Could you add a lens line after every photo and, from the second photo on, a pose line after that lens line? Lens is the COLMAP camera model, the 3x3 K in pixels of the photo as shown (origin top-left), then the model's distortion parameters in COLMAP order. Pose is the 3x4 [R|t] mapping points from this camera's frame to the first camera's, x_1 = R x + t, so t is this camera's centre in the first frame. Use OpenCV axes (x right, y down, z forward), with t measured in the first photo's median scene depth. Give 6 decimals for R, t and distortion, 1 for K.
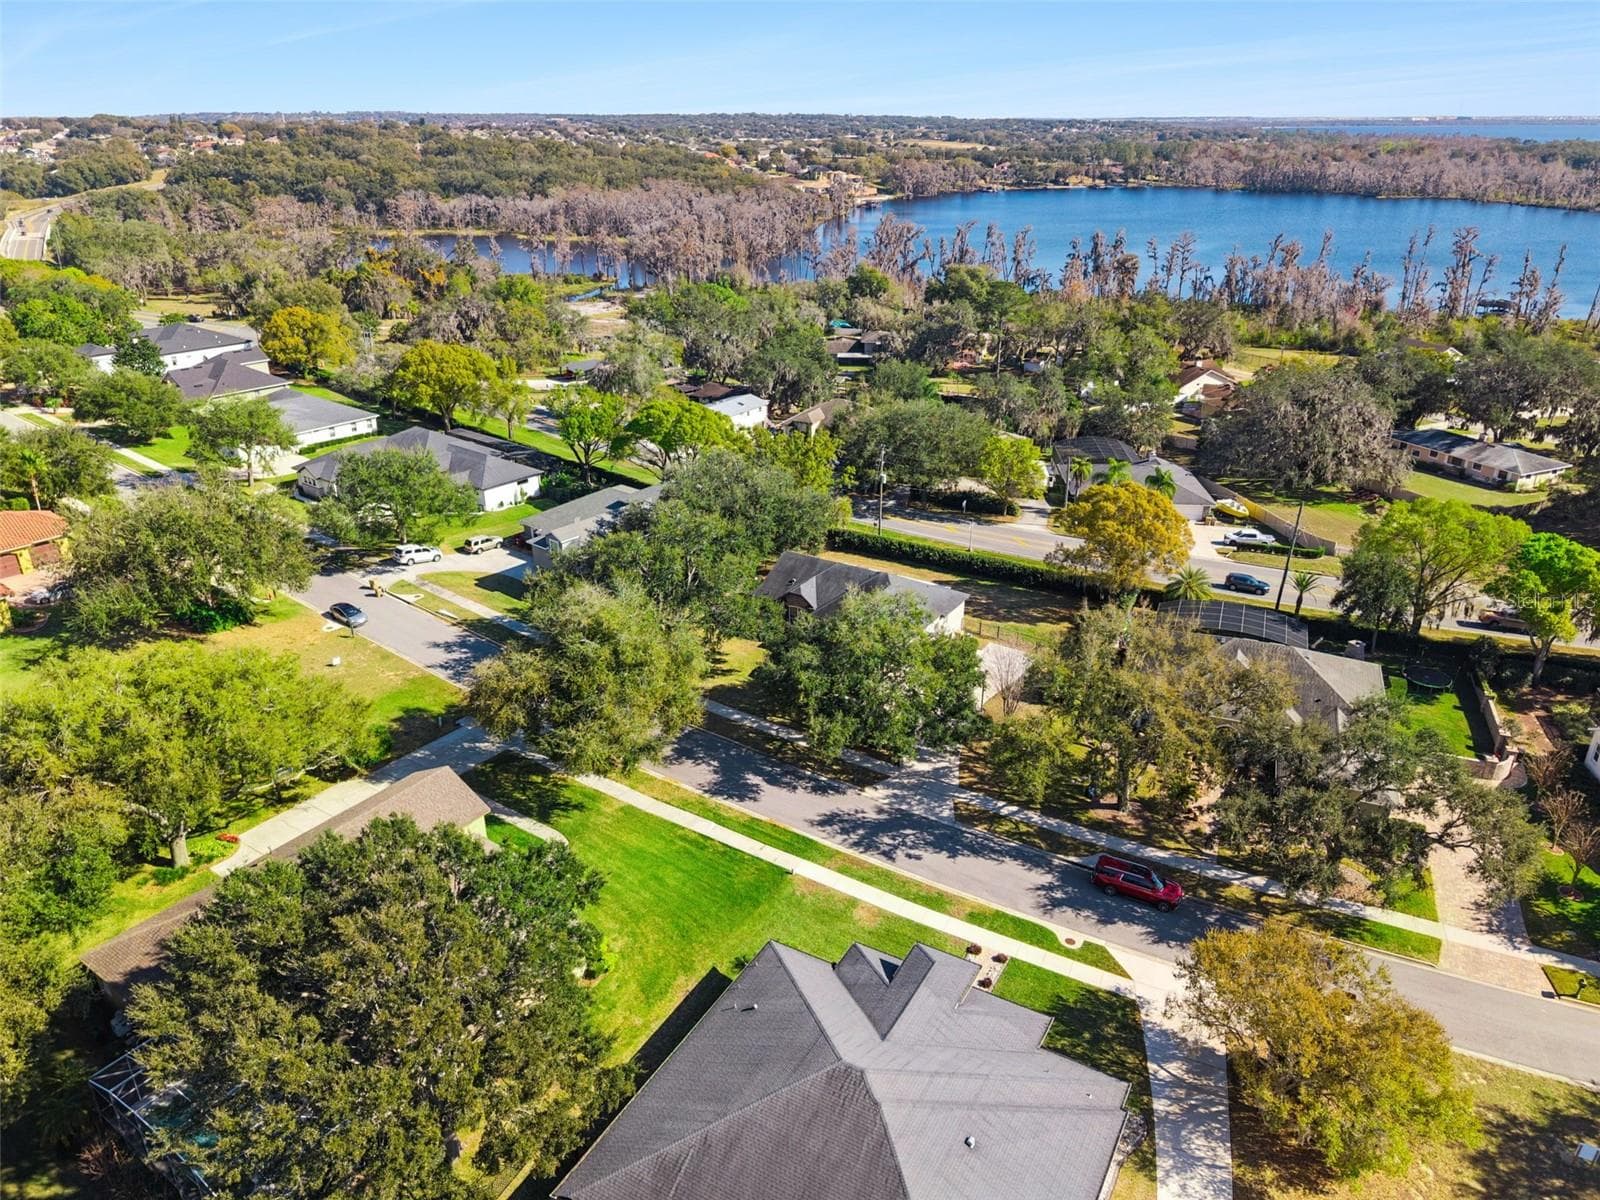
lens RADIAL K [[1082.7, 0, 791.8], [0, 1082.7, 606.1], [0, 0, 1]] dist [-0.019873, 0.022895]
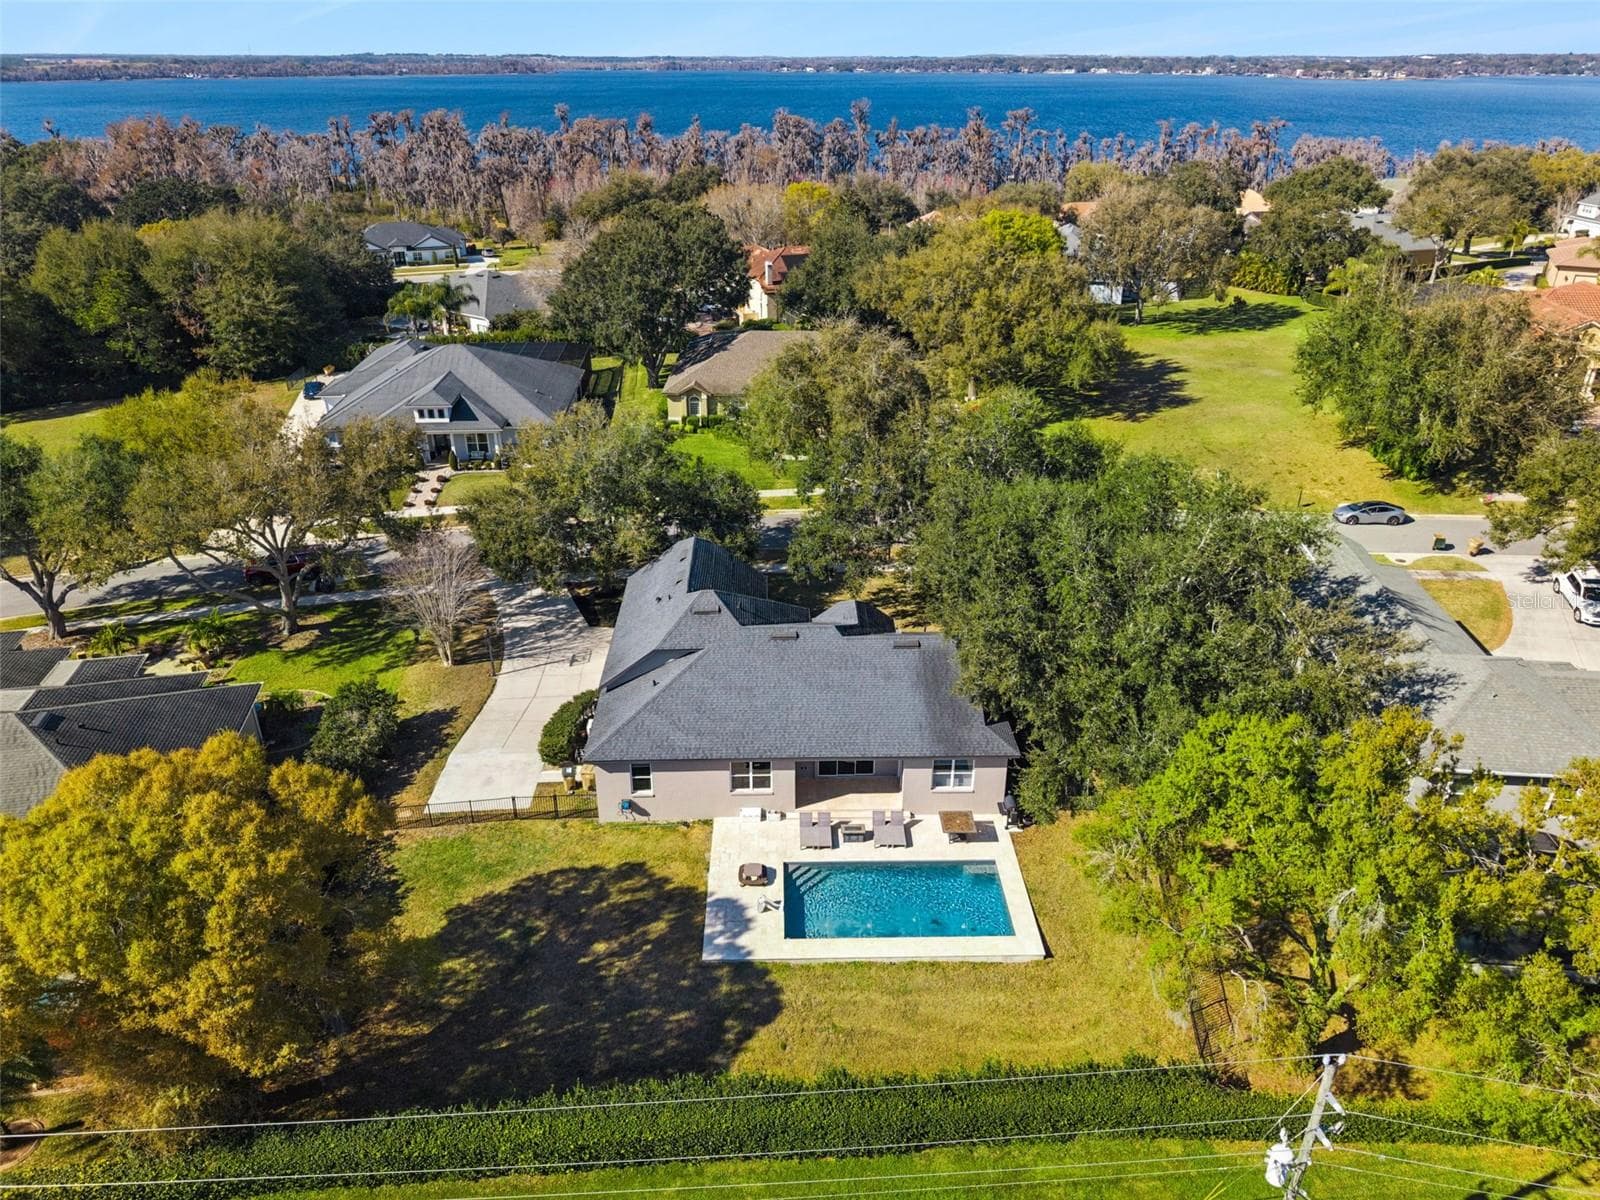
lens RADIAL K [[1082.7, 0, 791.8], [0, 1082.7, 606.1], [0, 0, 1]] dist [-0.019873, 0.022895]
pose [[-0.832329, 0.258077, -0.490534, 0.396544], [-0.218196, 0.660979, 0.717981, -0.526117], [0.509527, 0.704629, -0.493841, 1.631011]]
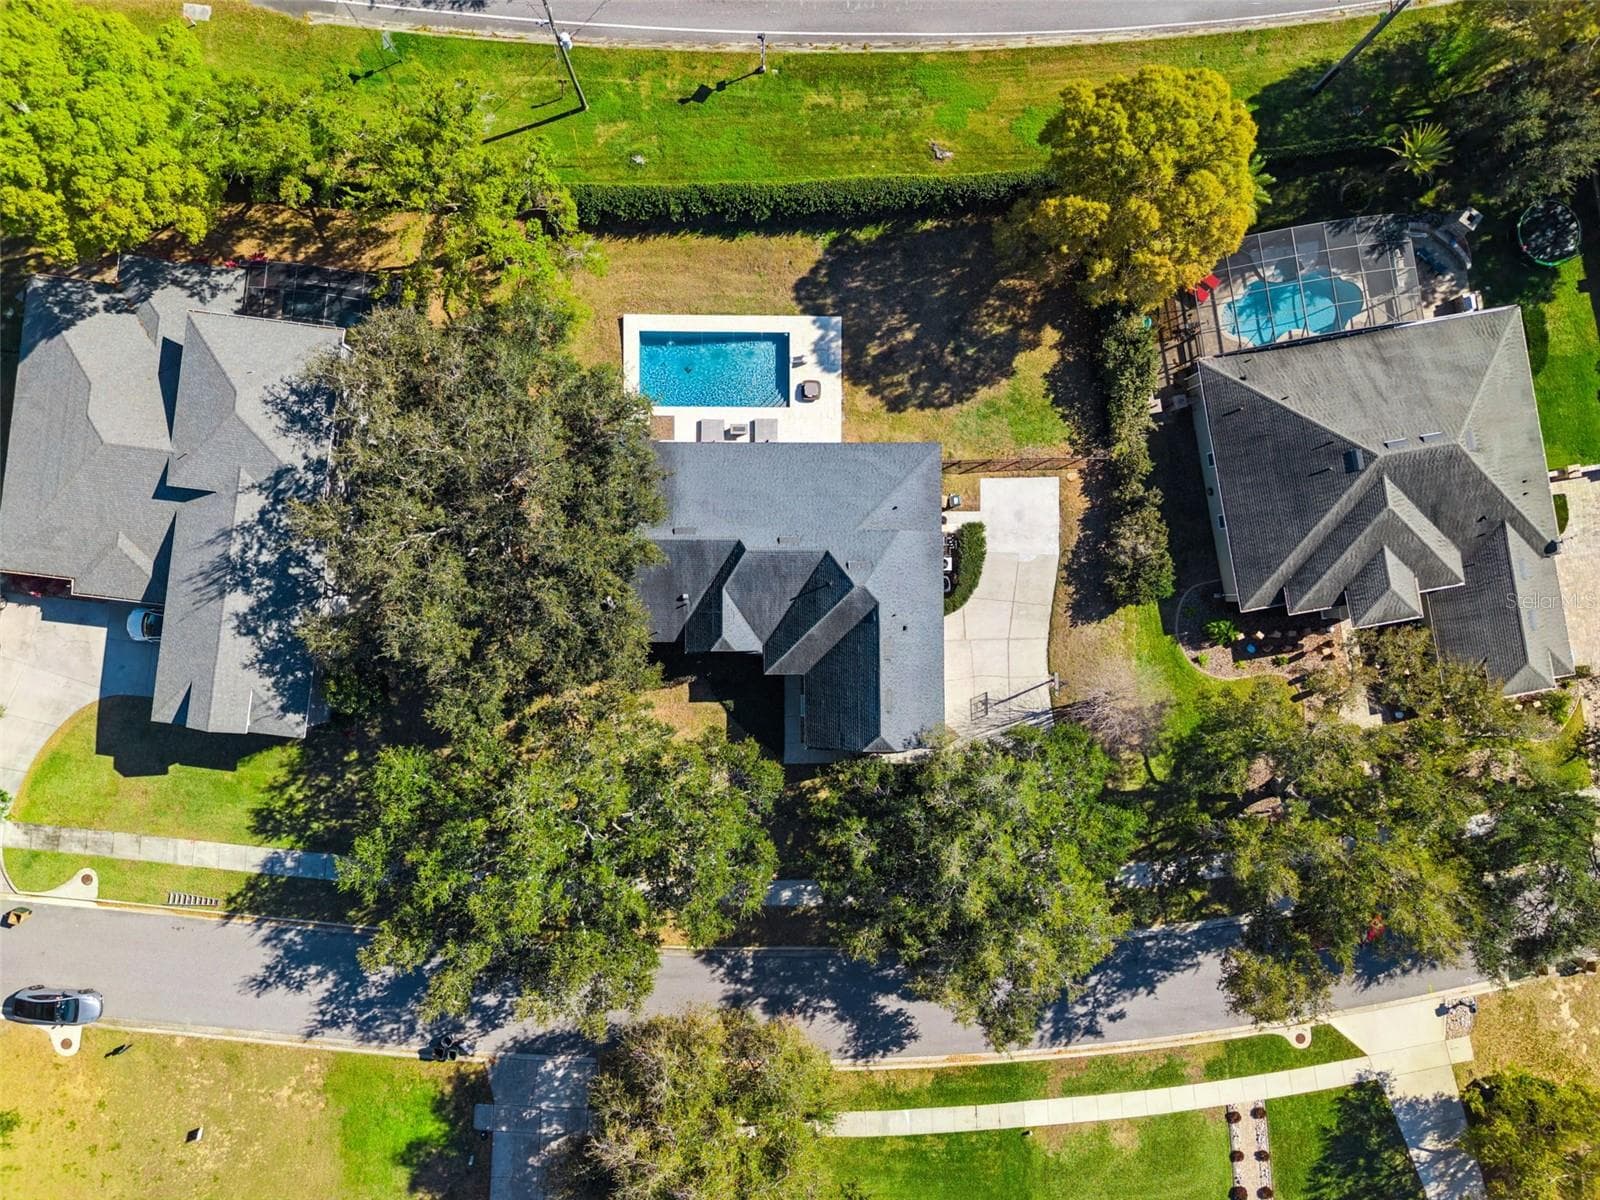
lens RADIAL K [[1043.8, 0, 800.0], [0, 1043.8, 600.0], [0, 0, 1]] dist [-0.000425, -0.000906]
pose [[0.841948, -0.539051, 0.023414, 0.054371], [0.196974, 0.347476, 0.916767, -0.695833], [-0.502320, -0.767258, 0.398736, 0.995936]]
